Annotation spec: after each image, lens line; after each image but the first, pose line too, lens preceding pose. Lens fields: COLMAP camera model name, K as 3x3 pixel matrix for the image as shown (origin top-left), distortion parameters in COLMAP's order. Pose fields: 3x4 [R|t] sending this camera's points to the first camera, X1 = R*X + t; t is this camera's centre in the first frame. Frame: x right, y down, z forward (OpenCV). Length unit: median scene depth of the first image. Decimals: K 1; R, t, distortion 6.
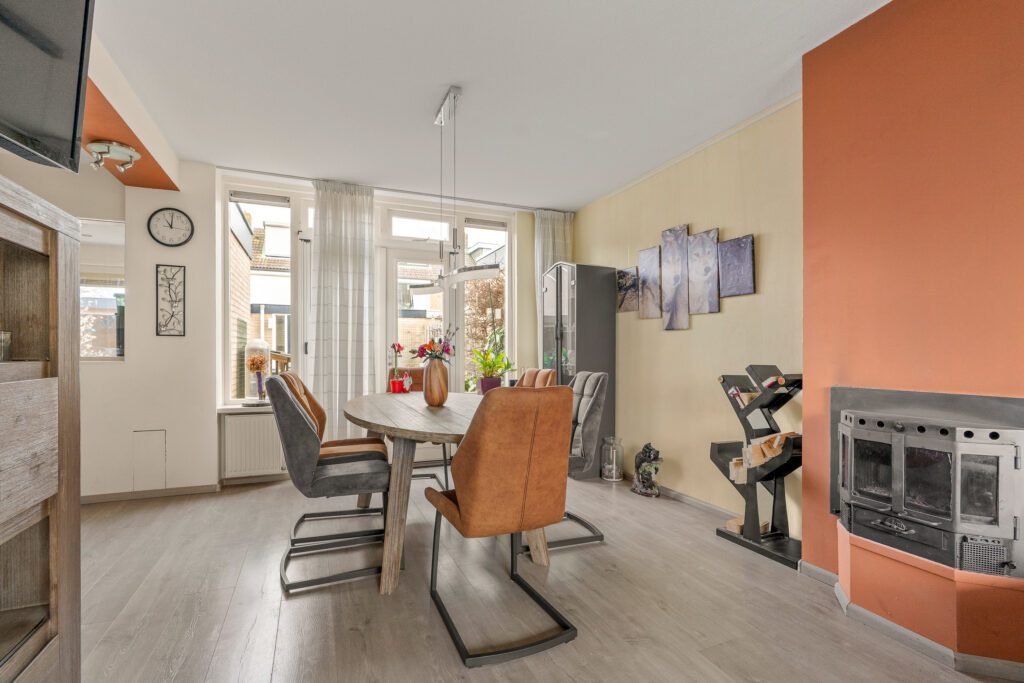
lens RADIAL K [[466.8, 0, 501.7], [0, 466.8, 357.6], [0, 0, 1]] dist [-0.000670, -0.000043]
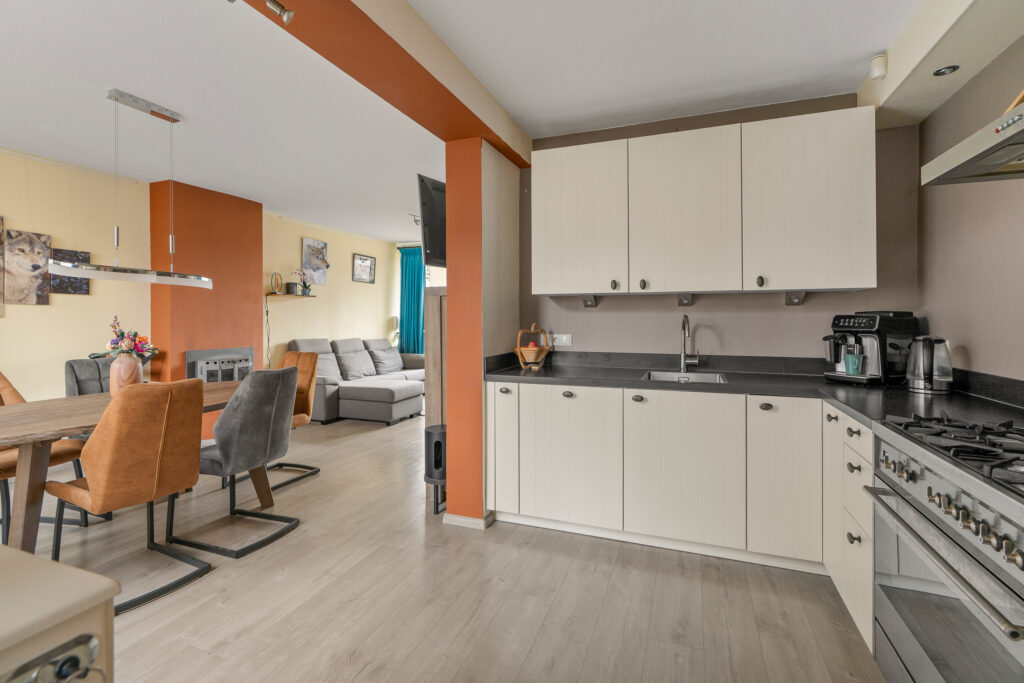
lens RADIAL K [[465.1, 0, 513.2], [0, 465.1, 328.2], [0, 0, 1]] dist [-0.001053, 0.000221]
pose [[-0.733011, -0.015115, 0.680049, -1.037317], [0.000497, 0.999741, 0.022756, -0.051713], [-0.680216, 0.017018, -0.732814, 0.886338]]
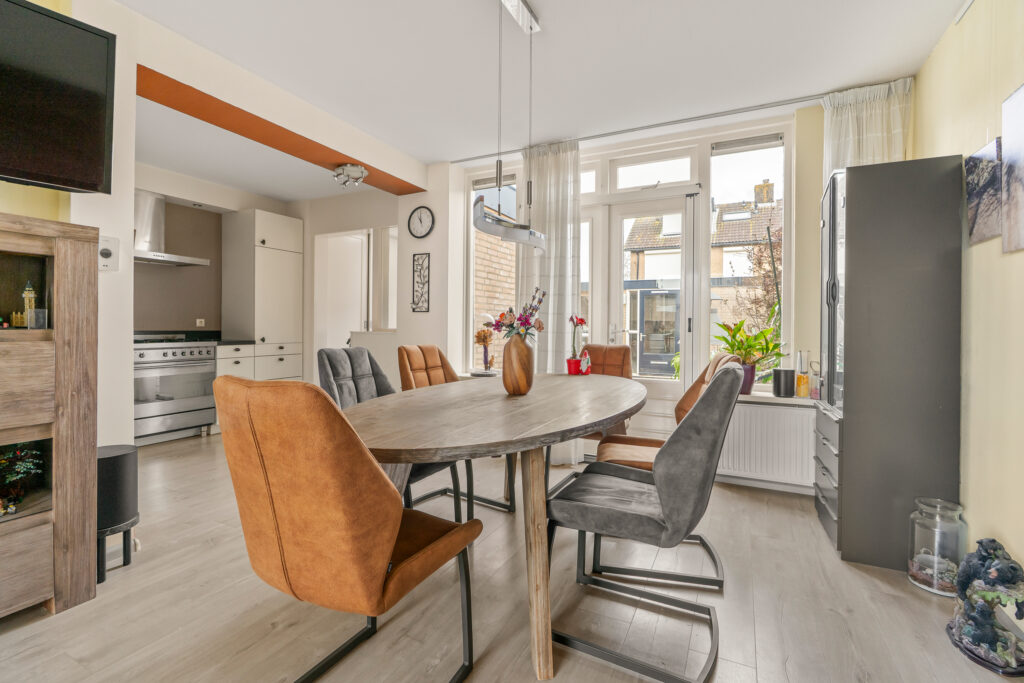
lens RADIAL K [[465.1, 0, 513.2], [0, 465.1, 328.2], [0, 0, 1]] dist [-0.001053, 0.000221]
pose [[0.661680, 0.004436, -0.749773, 0.324469], [-0.012711, 0.999905, -0.005301, -0.001803], [0.749679, 0.013038, 0.661673, 0.354200]]
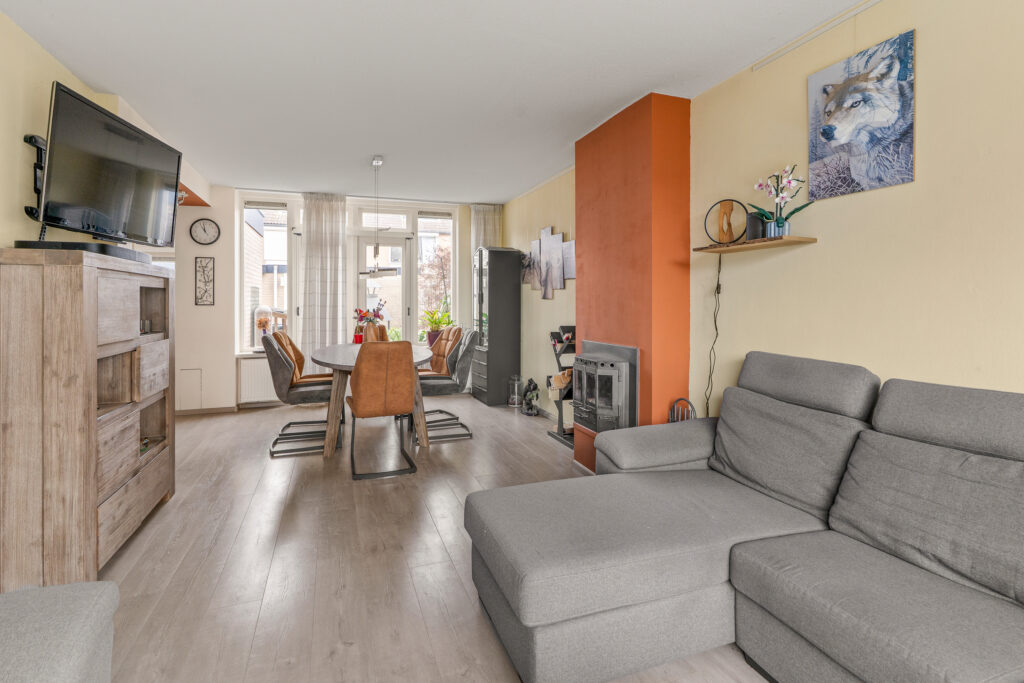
lens RADIAL K [[495.6, 0, 514.8], [0, 495.6, 297.2], [0, 0, 1]] dist [0.000969, 0.000243]
pose [[0.999256, -0.005738, -0.038142, 0.305802], [0.005280, 0.999913, -0.012096, -0.043702], [0.038208, 0.011885, 0.999199, -0.489307]]
